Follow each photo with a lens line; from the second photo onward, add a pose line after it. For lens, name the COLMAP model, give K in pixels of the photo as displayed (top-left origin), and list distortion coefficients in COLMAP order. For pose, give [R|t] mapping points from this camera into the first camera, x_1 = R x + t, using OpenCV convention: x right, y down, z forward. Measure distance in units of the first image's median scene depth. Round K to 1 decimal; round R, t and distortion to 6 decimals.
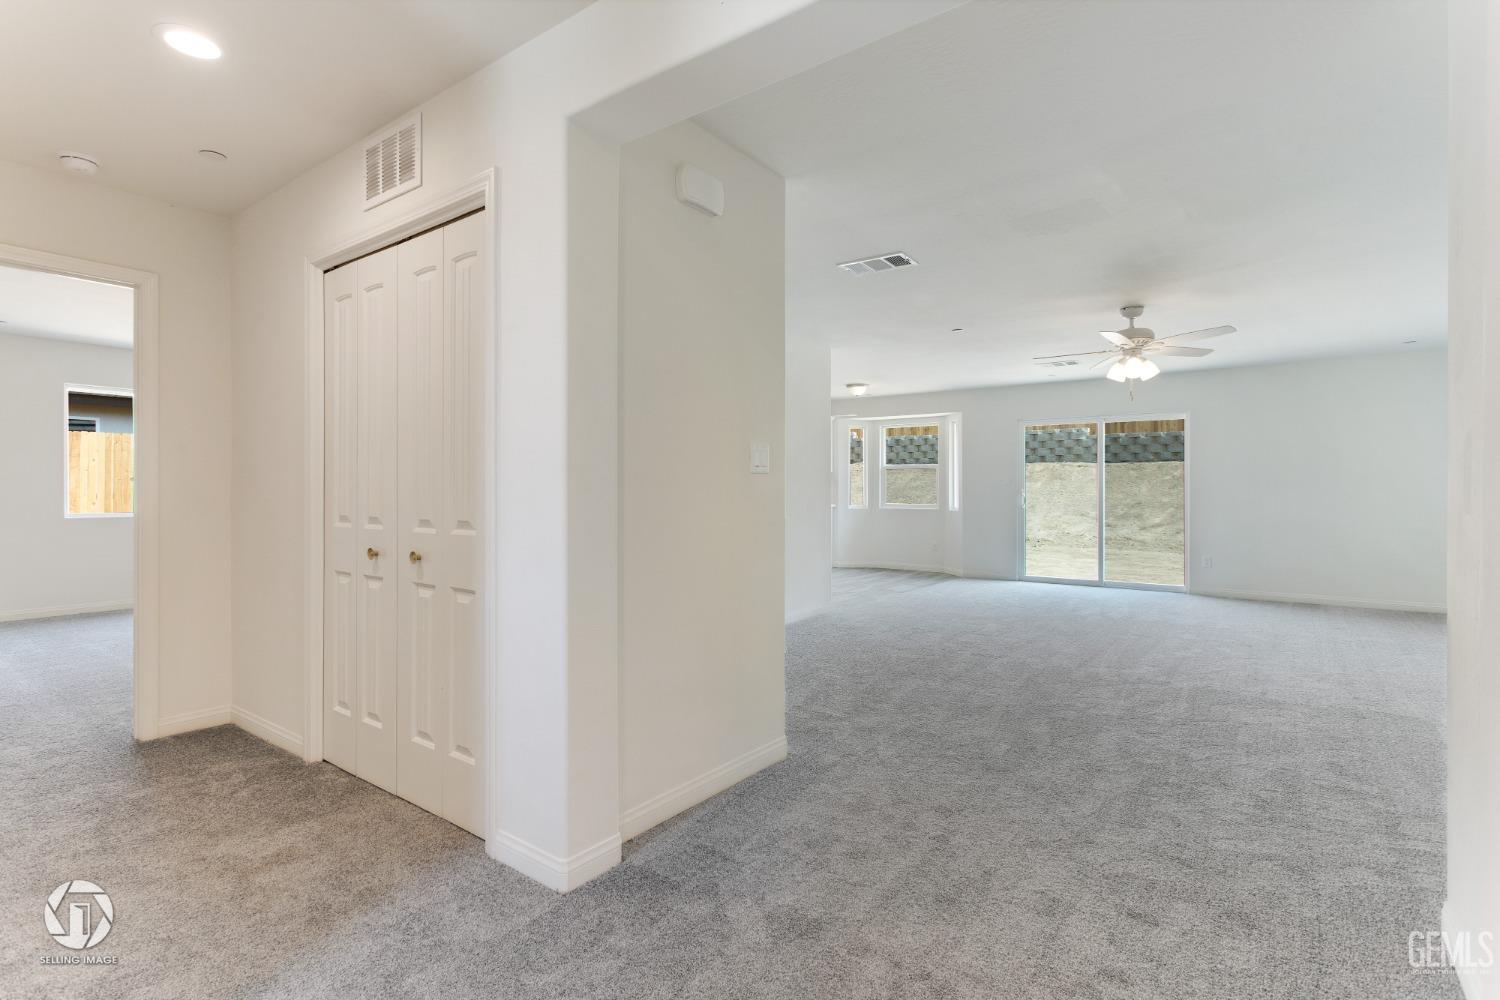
lens RADIAL K [[718.9, 0, 764.3], [0, 718.9, 498.5], [0, 0, 1]] dist [0.010930, -0.000778]
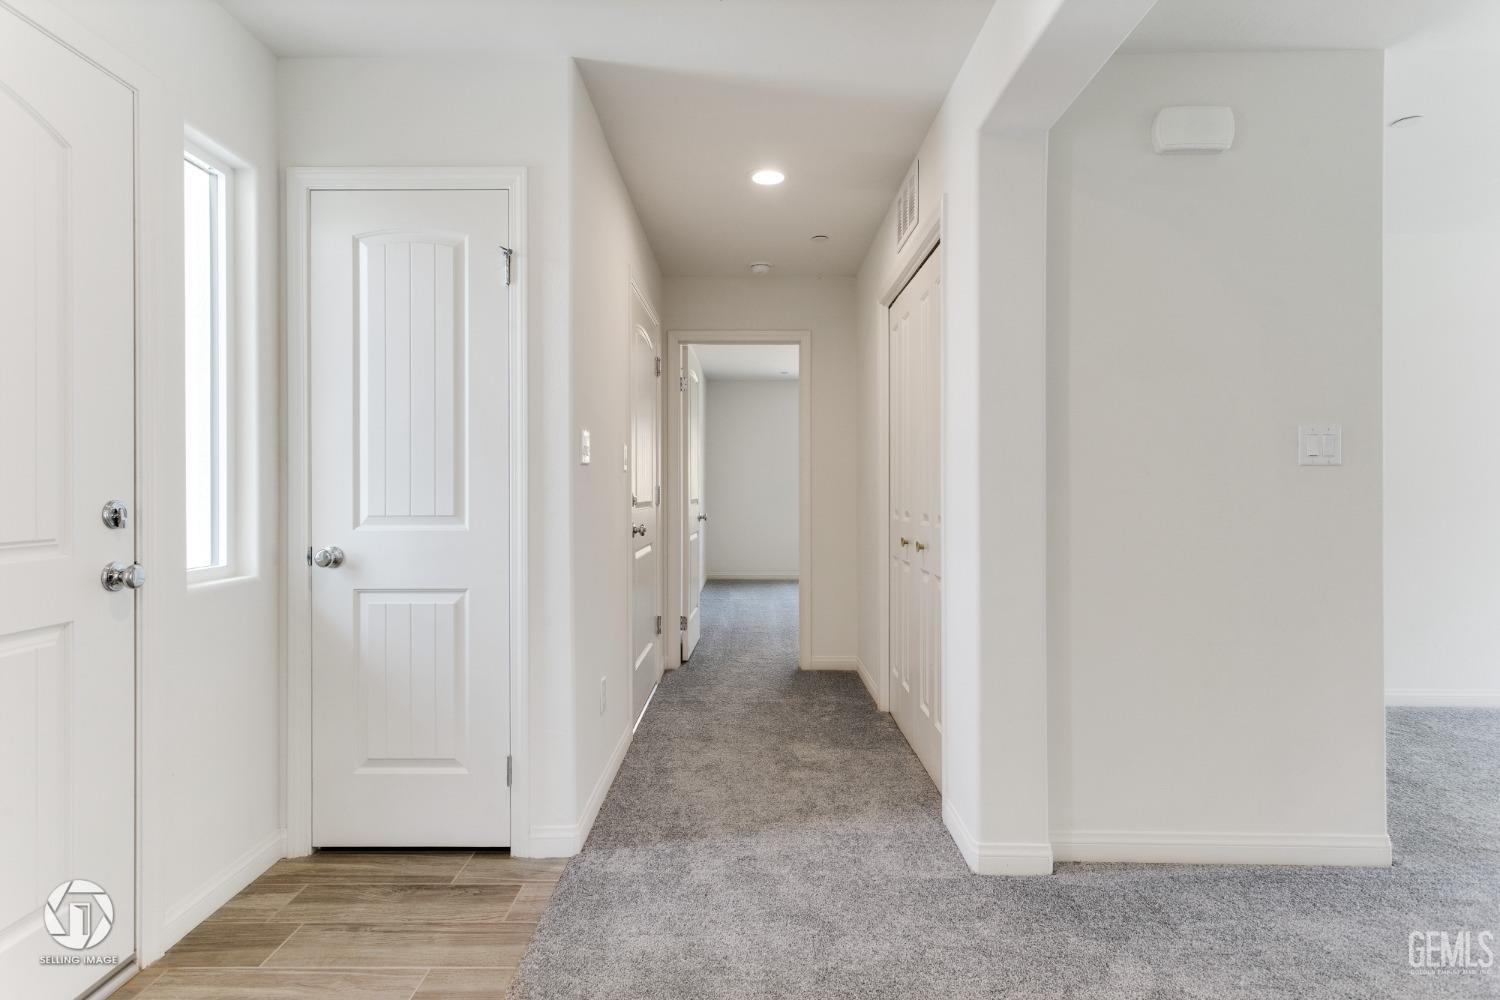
lens RADIAL K [[777.2, 0, 762.3], [0, 777.2, 496.2], [0, 0, 1]] dist [0.011092, -0.000072]
pose [[0.597834, 0.007674, -0.801583, 0.368284], [-0.008870, 0.999956, 0.002957, -0.000209], [0.801571, 0.005342, 0.597876, 0.062827]]
